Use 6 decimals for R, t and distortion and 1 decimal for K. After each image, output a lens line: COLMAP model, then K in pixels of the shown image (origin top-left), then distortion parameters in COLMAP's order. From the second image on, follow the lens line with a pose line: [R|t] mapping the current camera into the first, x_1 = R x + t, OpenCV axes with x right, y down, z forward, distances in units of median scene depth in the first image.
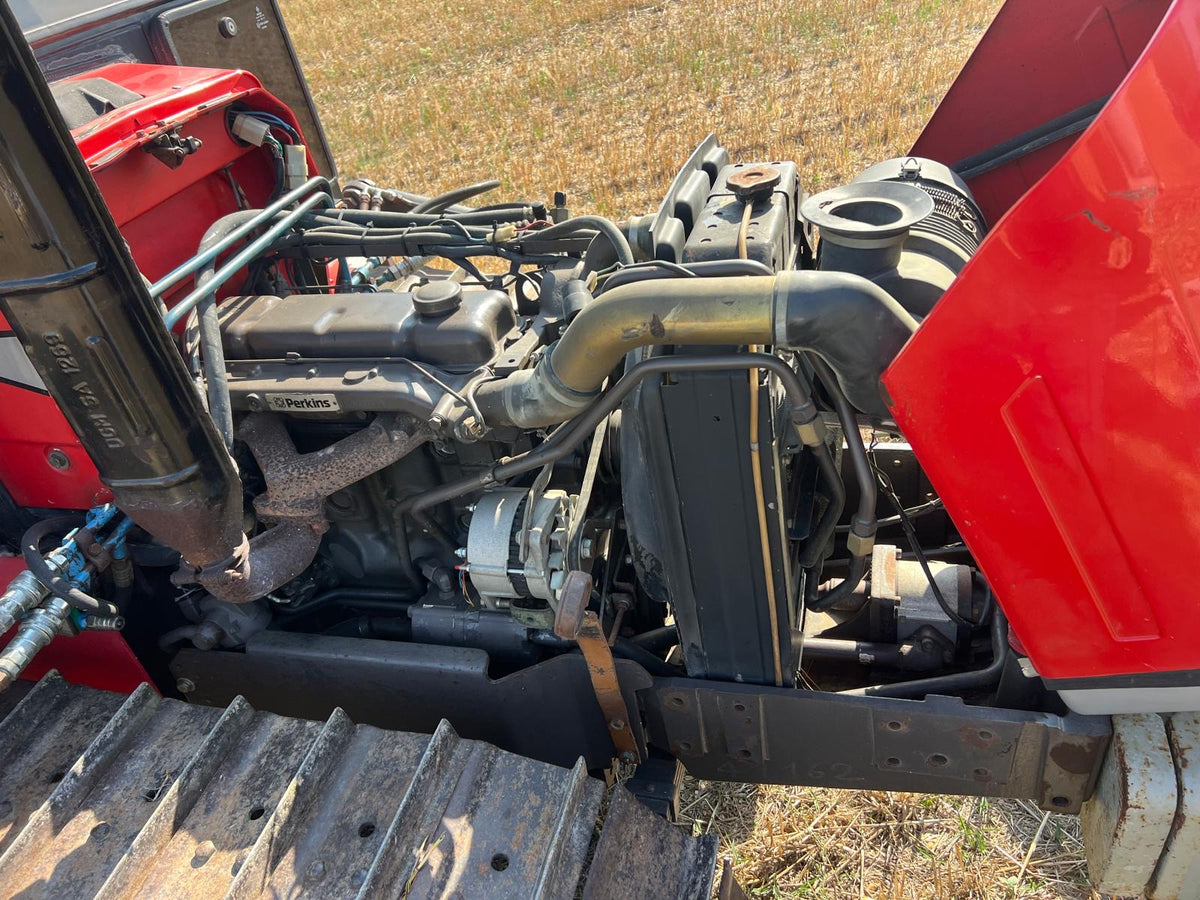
lens RADIAL K [[936.9, 0, 602.3], [0, 936.9, 426.6], [0, 0, 1]] dist [0.002675, 0.001775]
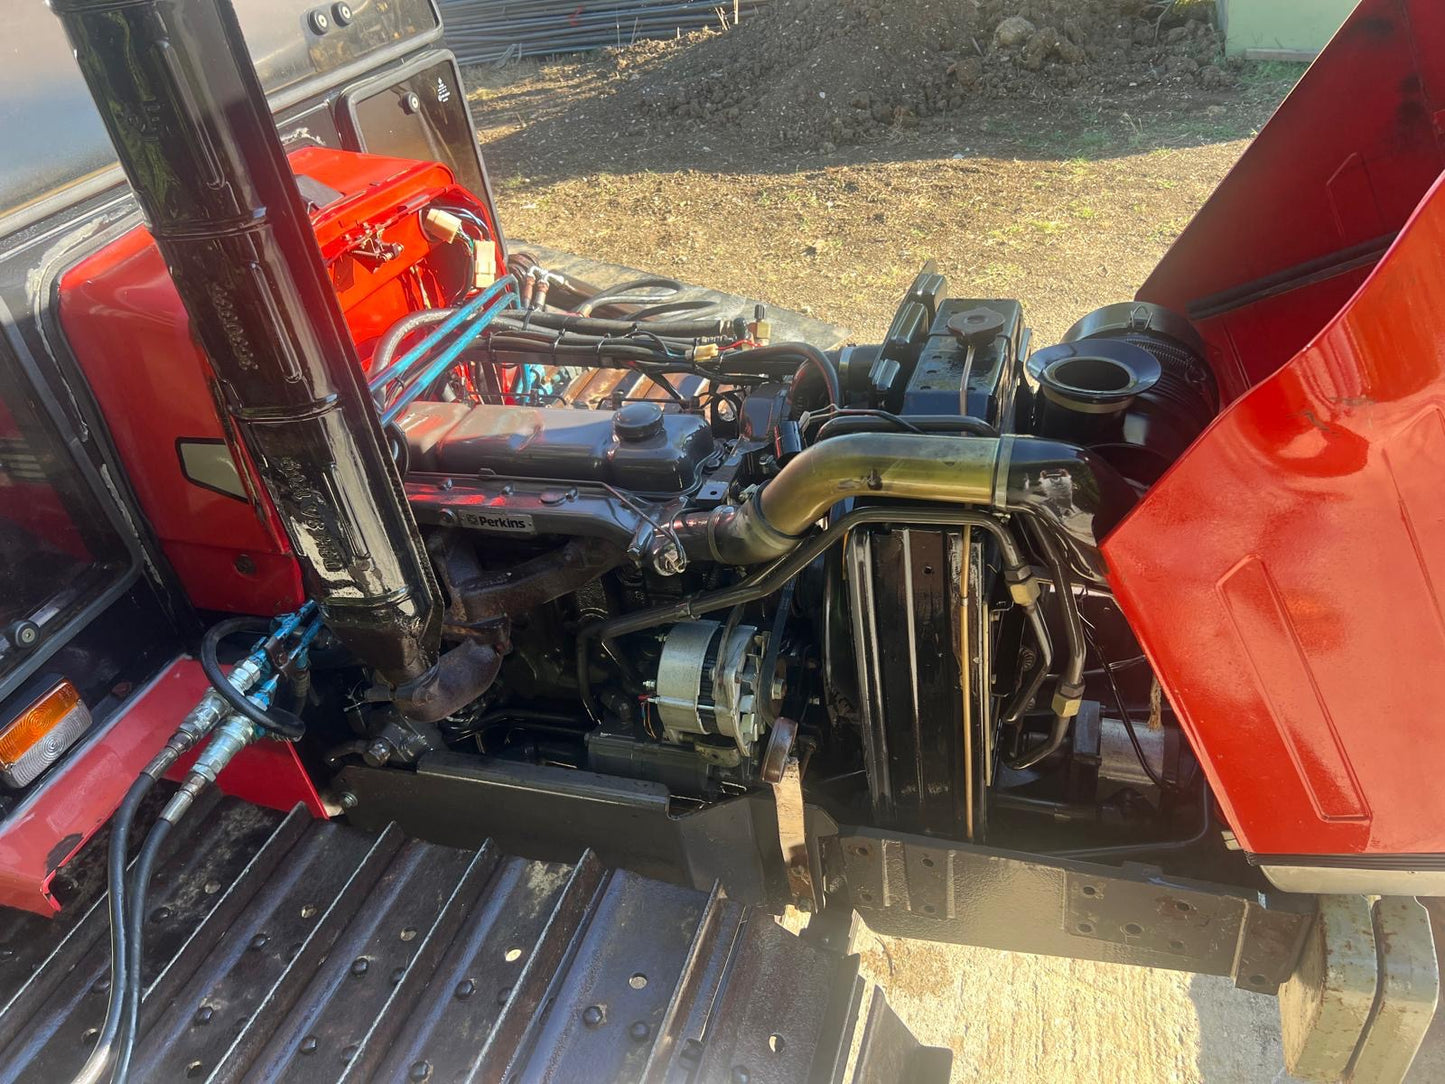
lens RADIAL K [[1096.2, 0, 722.5], [0, 1096.2, 542.0], [0, 0, 1]] dist [0.029933, -0.003380]
pose [[0.998057, 0.056183, -0.026947, -0.052127], [-0.055742, 0.998303, 0.016846, -0.036894], [0.027848, -0.015311, 0.999495, -0.139637]]
